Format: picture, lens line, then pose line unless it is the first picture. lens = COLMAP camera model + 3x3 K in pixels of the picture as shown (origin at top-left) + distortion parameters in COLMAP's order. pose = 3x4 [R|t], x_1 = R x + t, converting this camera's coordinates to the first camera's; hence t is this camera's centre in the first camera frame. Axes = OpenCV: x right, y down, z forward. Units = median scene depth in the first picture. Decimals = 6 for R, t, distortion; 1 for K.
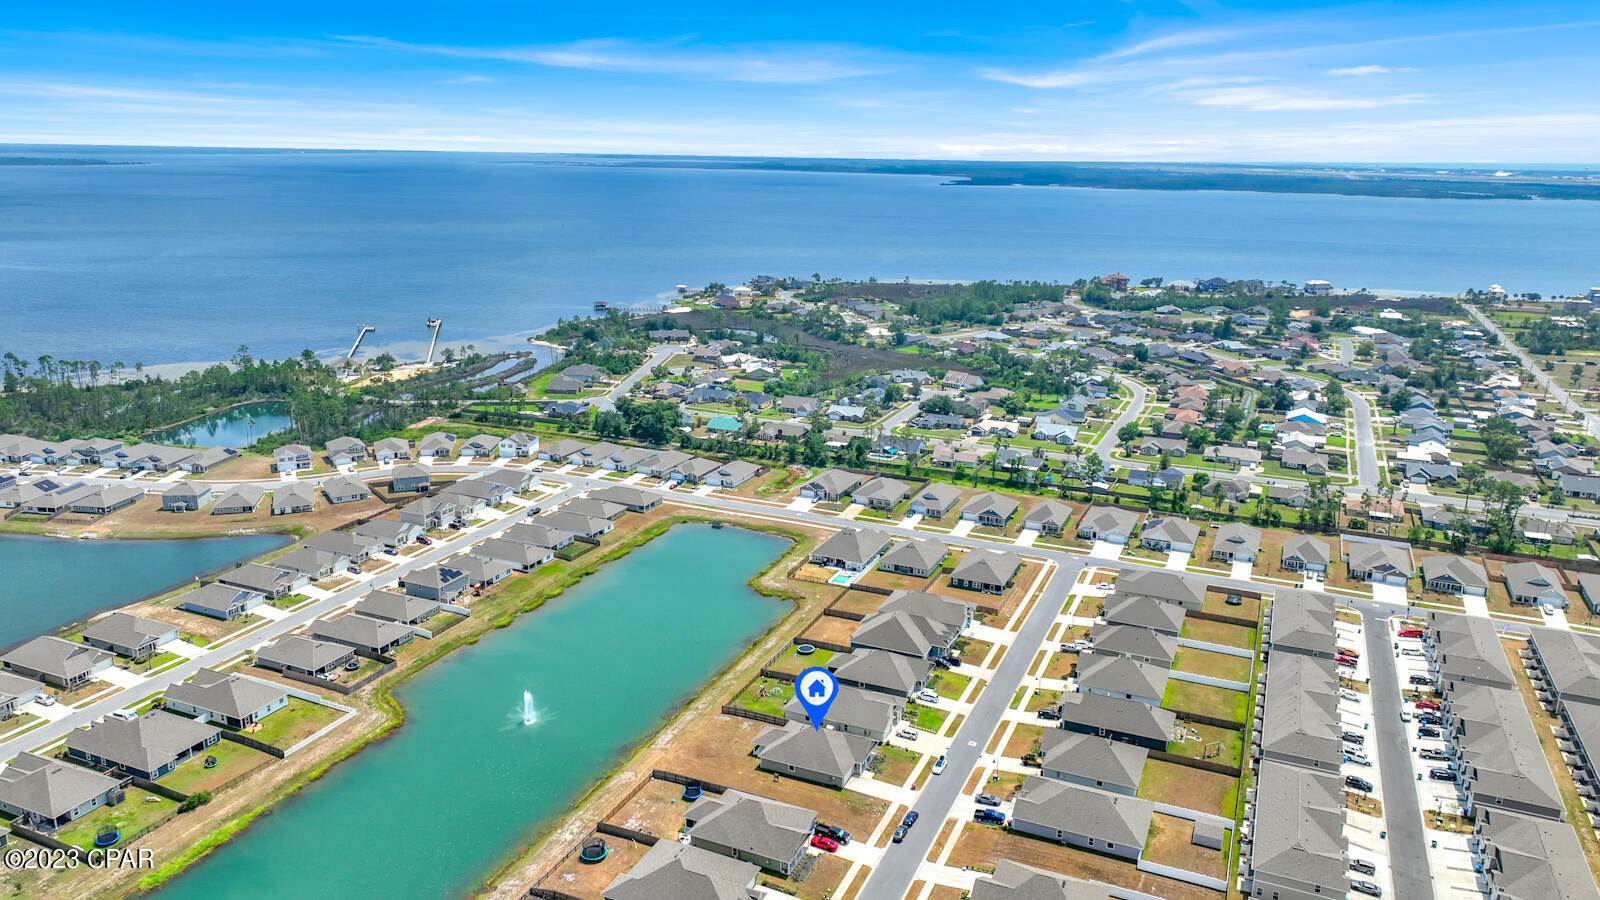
lens RADIAL K [[1109.5, 0, 801.8], [0, 1109.5, 483.5], [0, 0, 1]] dist [0.011881, 0.004151]
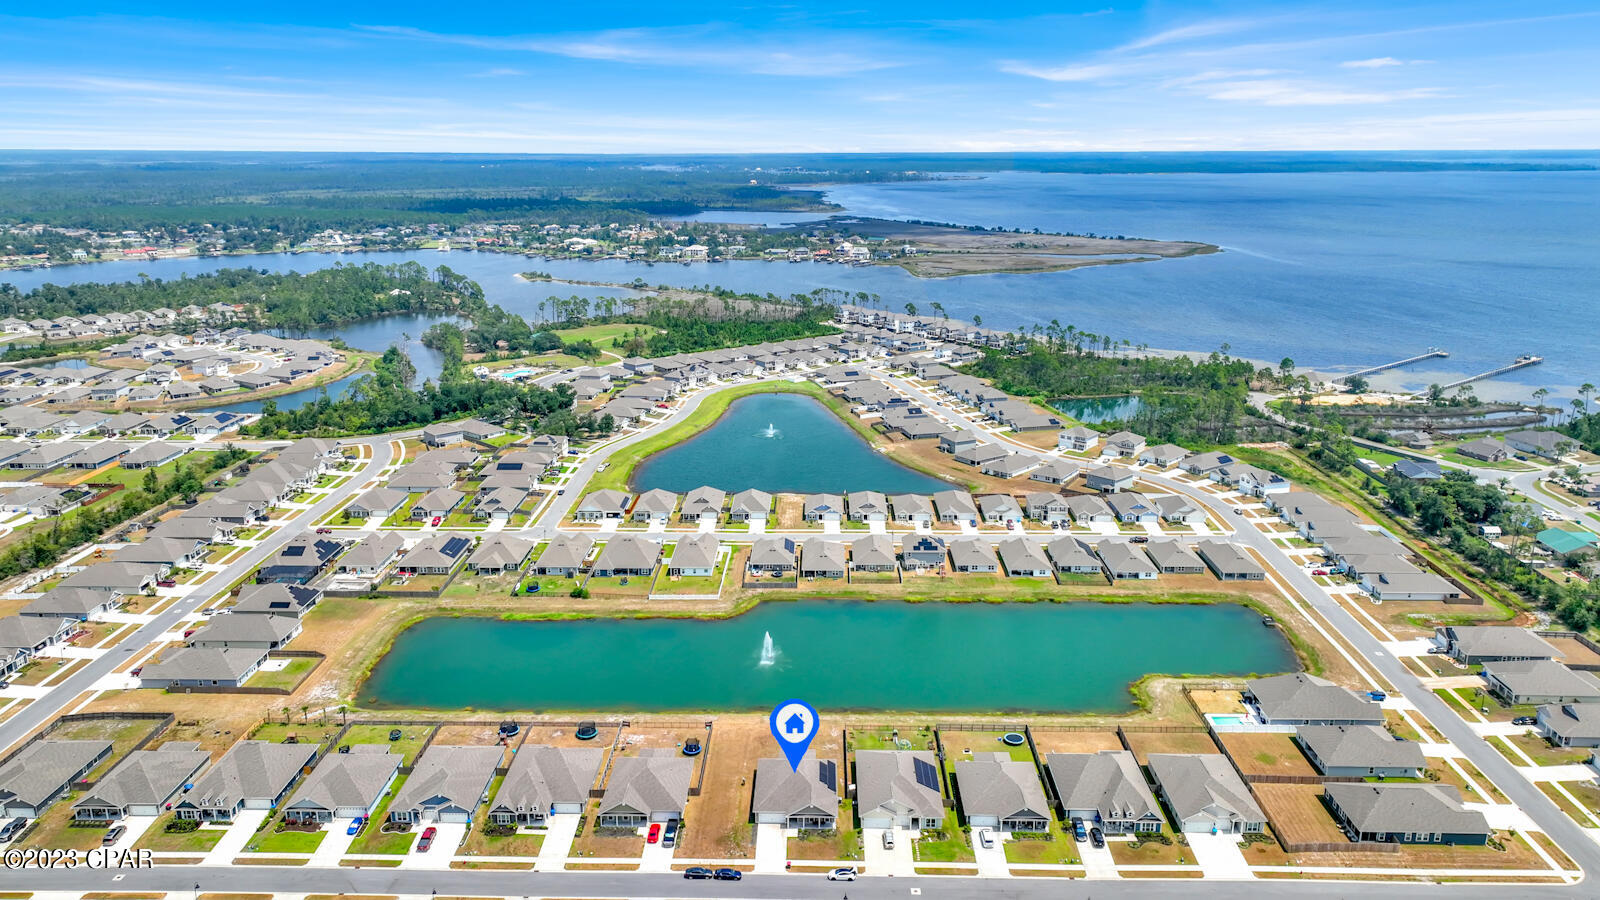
lens RADIAL K [[1124.7, 0, 800.0], [0, 1124.7, 450.0], [0, 0, 1]] dist [0.006252, 0.005799]
pose [[0.376758, 0.230960, -0.897057, 0.496604], [-0.261568, 0.955533, 0.136159, -0.103649], [0.888614, 0.183343, 0.420416, 0.328466]]
